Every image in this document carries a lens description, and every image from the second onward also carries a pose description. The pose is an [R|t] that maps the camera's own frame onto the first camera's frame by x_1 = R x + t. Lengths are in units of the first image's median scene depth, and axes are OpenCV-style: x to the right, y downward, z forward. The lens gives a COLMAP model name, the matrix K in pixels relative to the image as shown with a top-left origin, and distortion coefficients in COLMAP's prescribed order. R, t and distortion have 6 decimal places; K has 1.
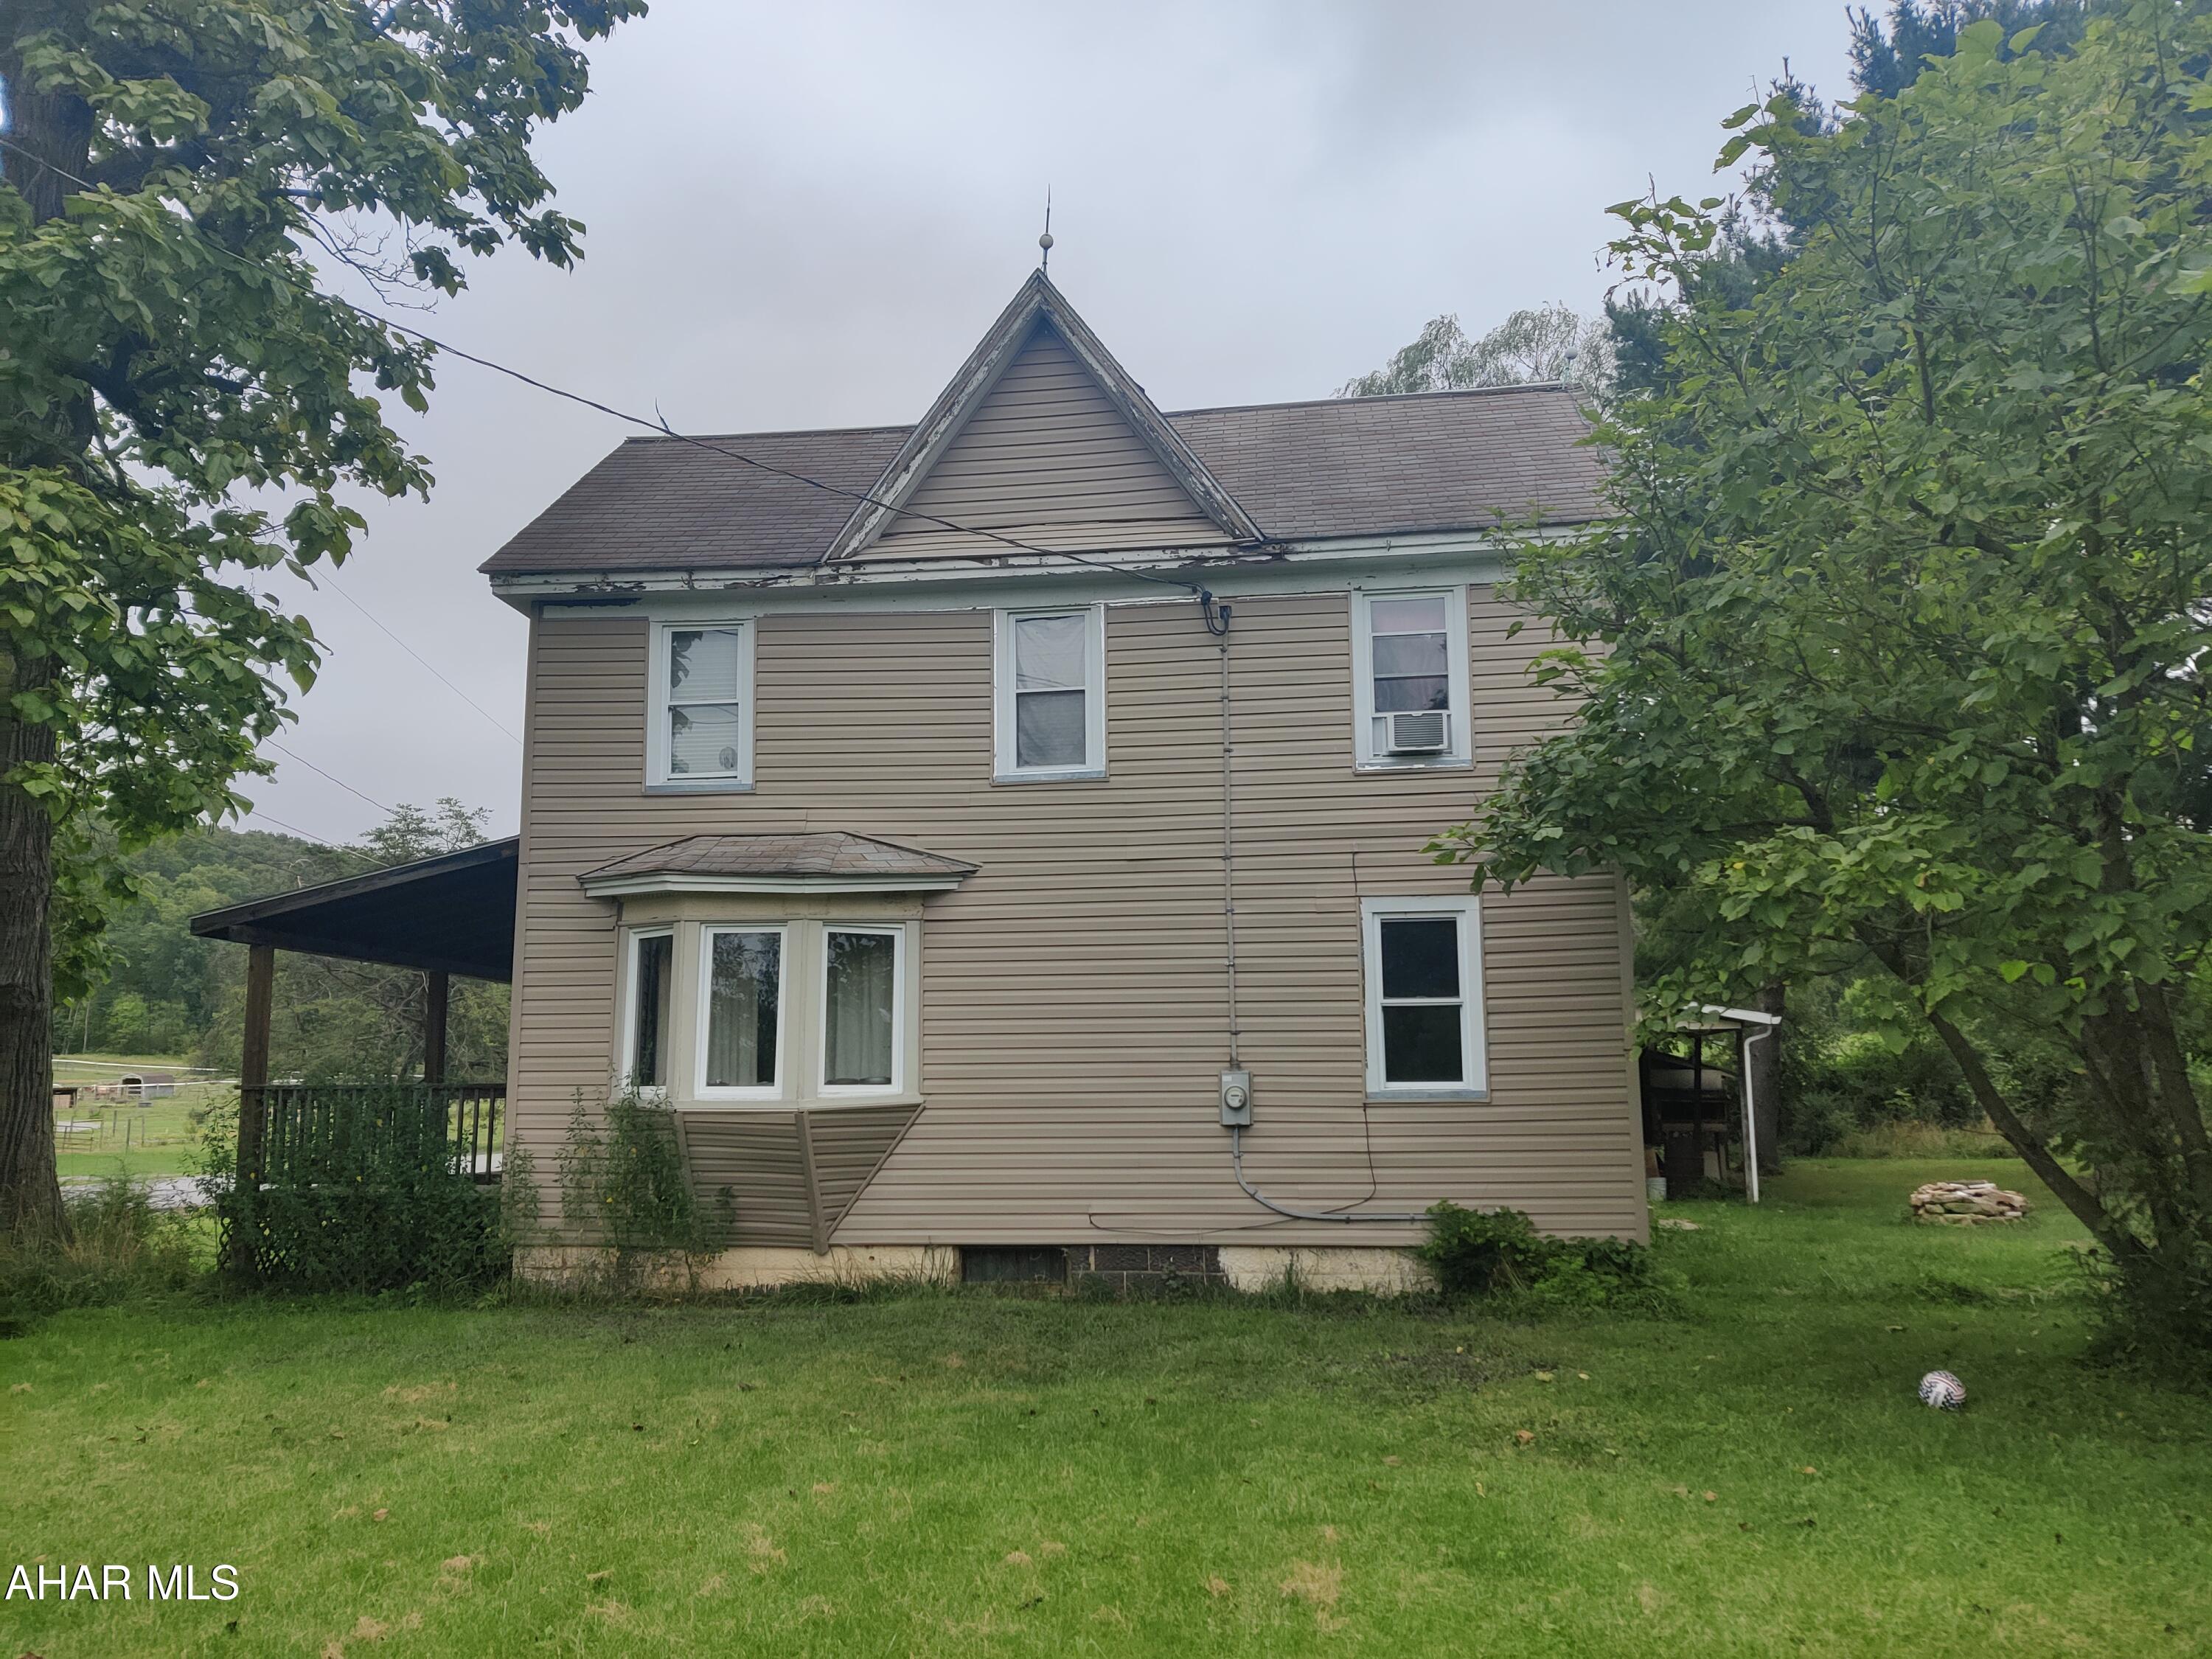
lens RADIAL K [[1678.6, 0, 1083.3], [0, 1678.6, 839.2], [0, 0, 1]] dist [-0.002646, -0.010766]
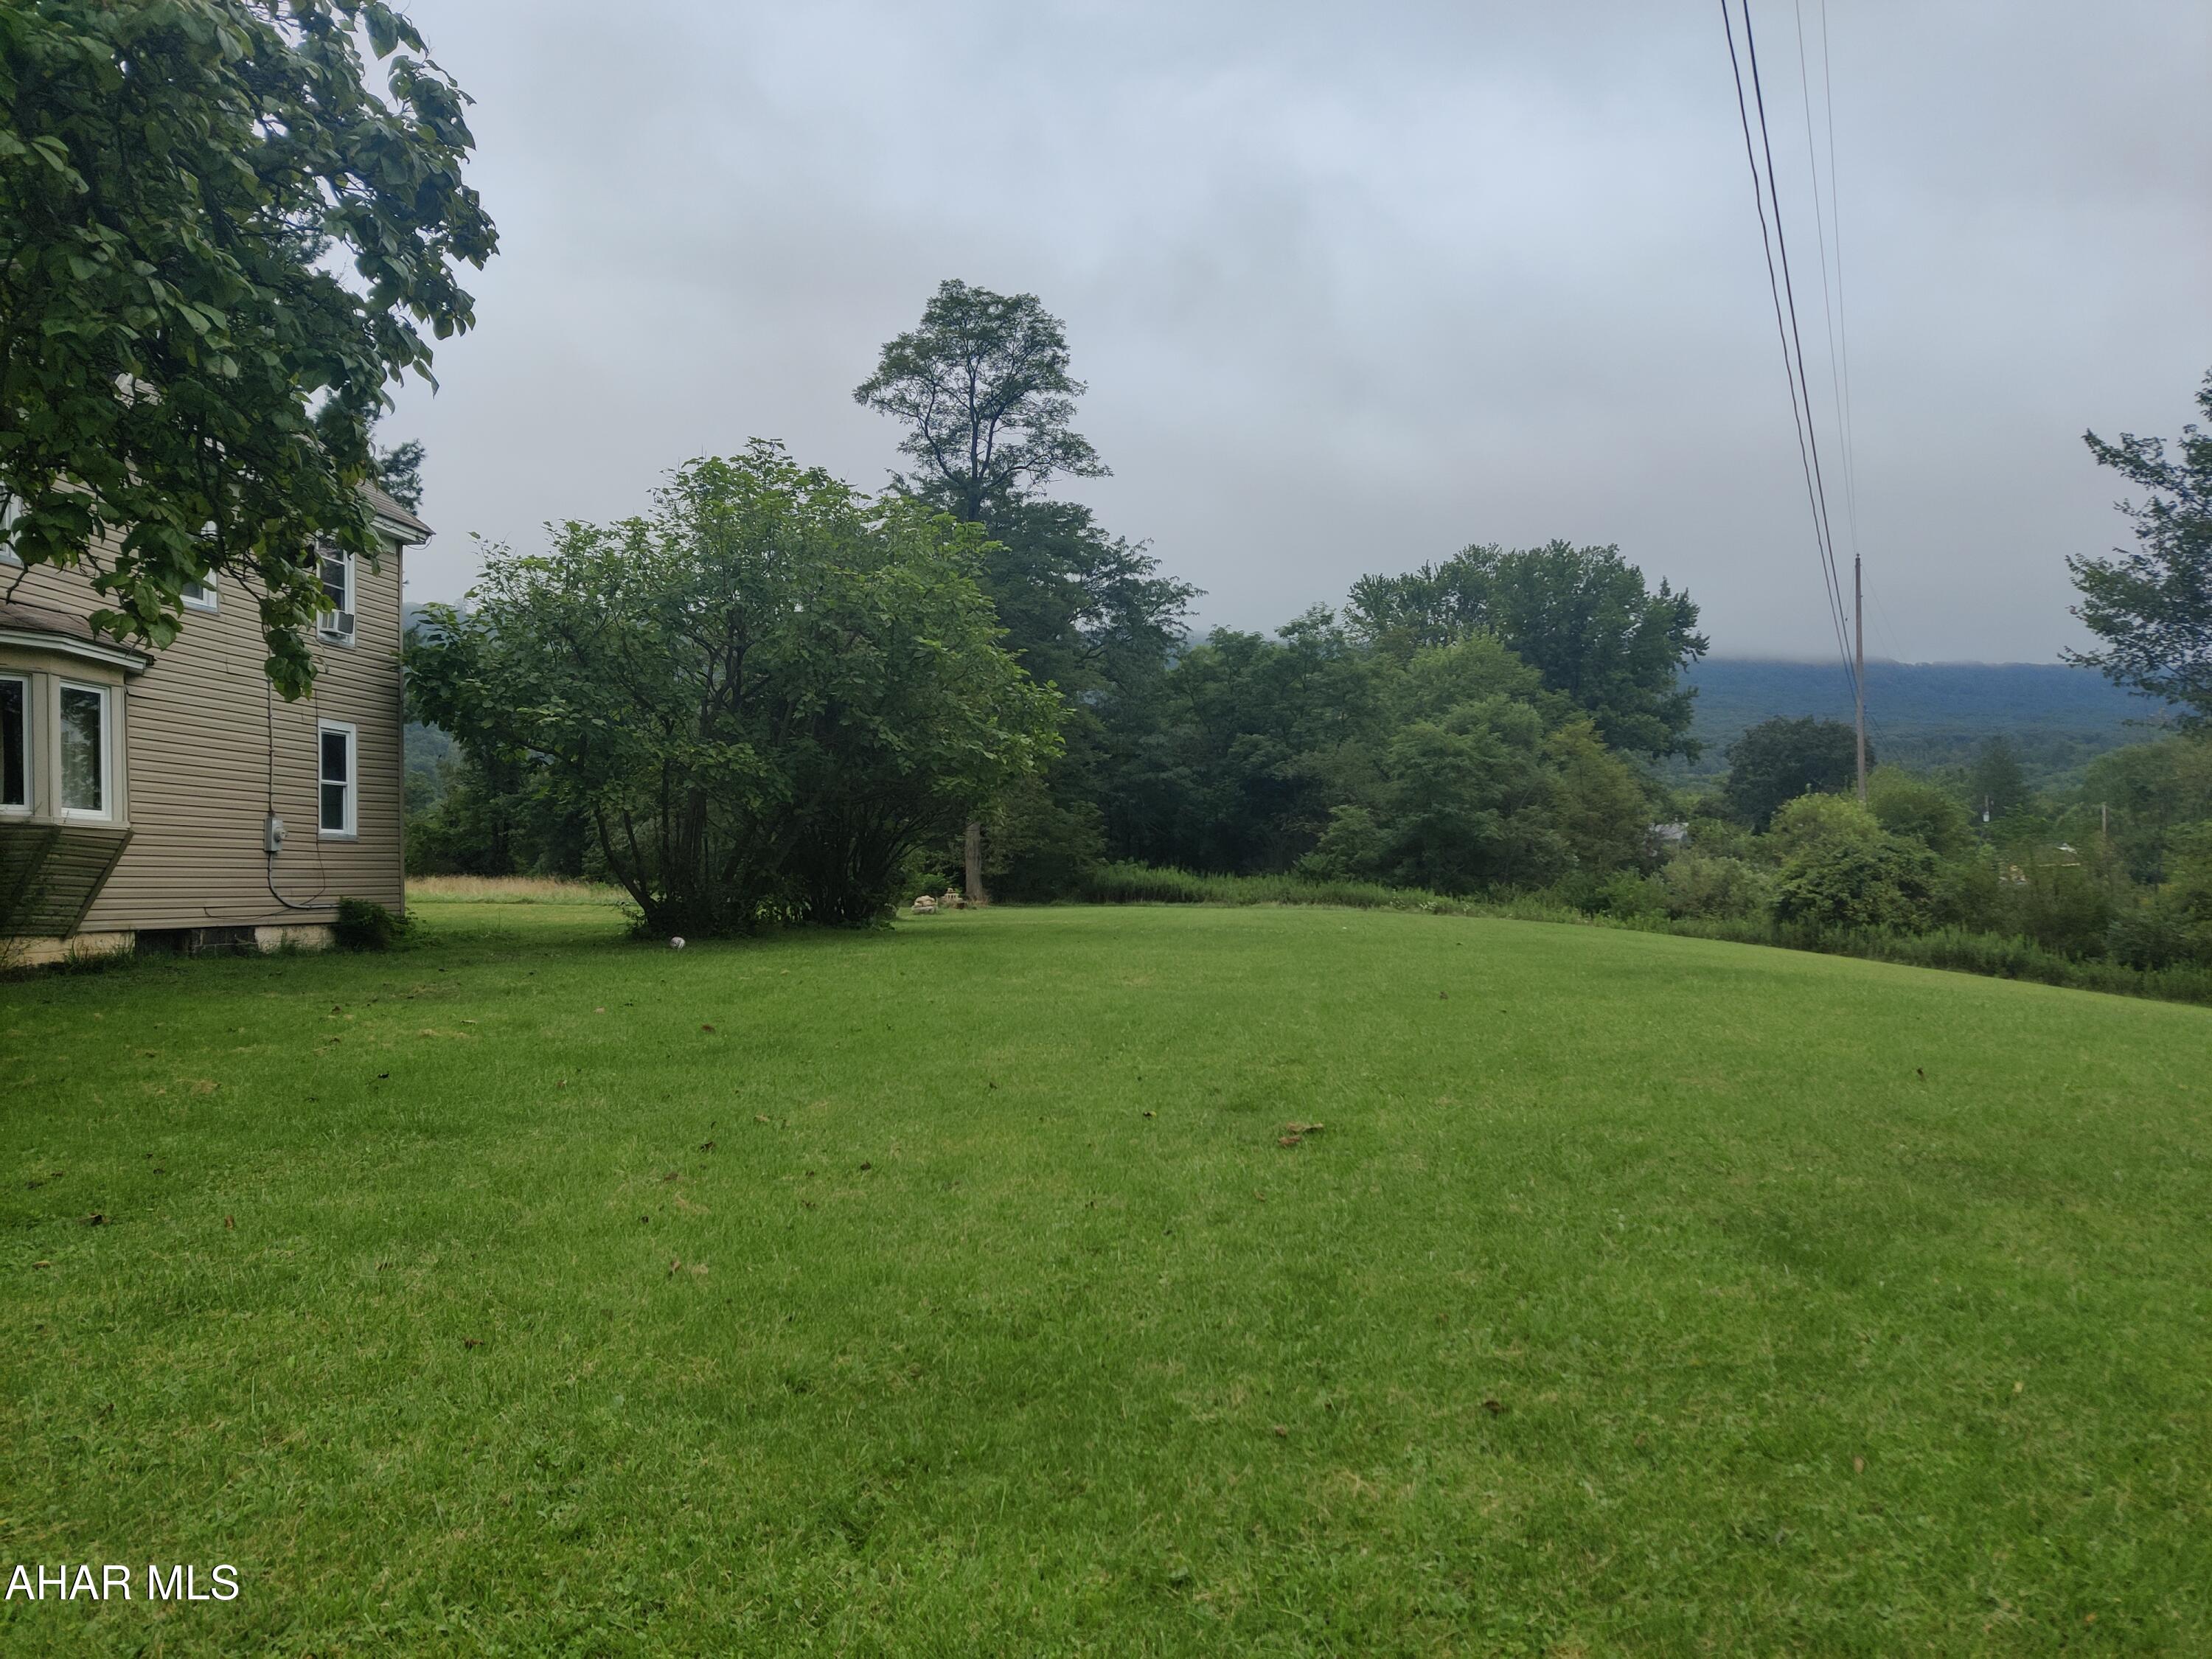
lens RADIAL K [[1678.6, 0, 1083.3], [0, 1678.6, 839.2], [0, 0, 1]] dist [-0.002646, -0.010766]
pose [[0.012359, 0.040033, 0.999122, -1.447486], [-0.133091, 0.990374, -0.038036, 0.114521], [-0.991027, -0.132504, 0.017568, 0.204931]]
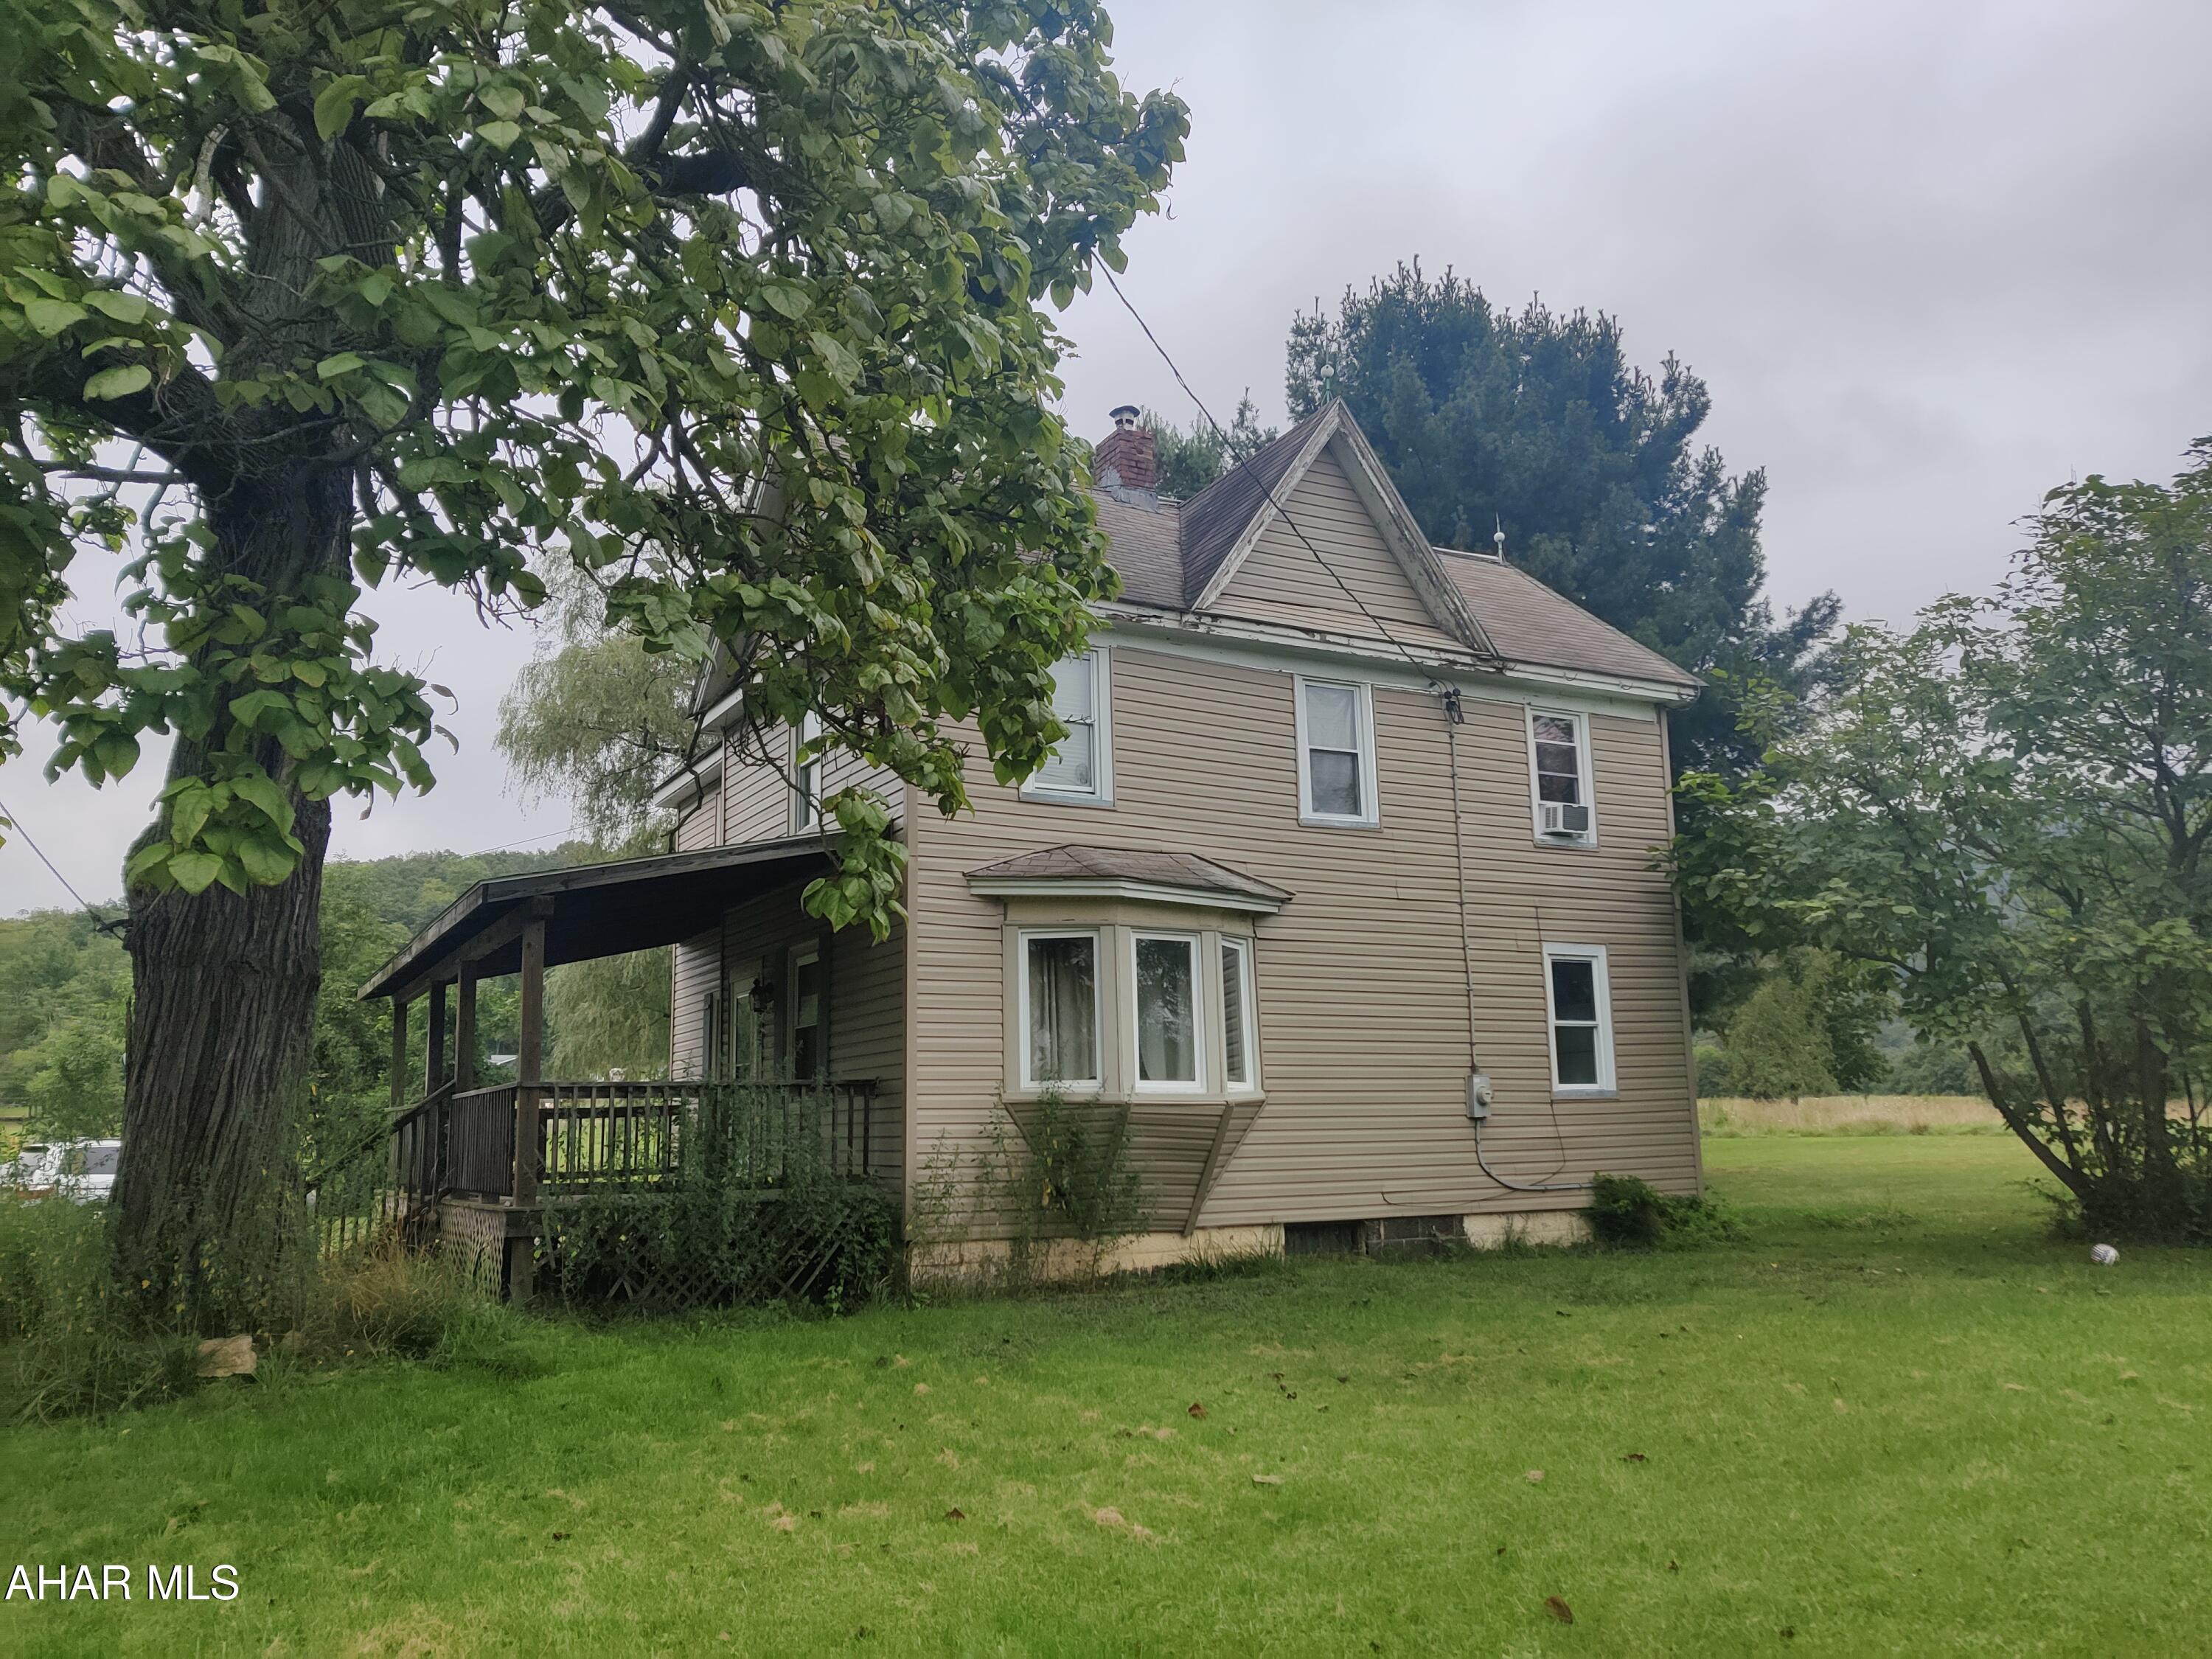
lens RADIAL K [[1678.6, 0, 1083.3], [0, 1678.6, 839.2], [0, 0, 1]] dist [-0.002646, -0.010766]
pose [[0.814768, 0.095526, 0.571864, -0.859581], [-0.074170, 0.995403, -0.060601, 0.060151], [-0.575024, 0.006960, 0.818107, 0.139421]]
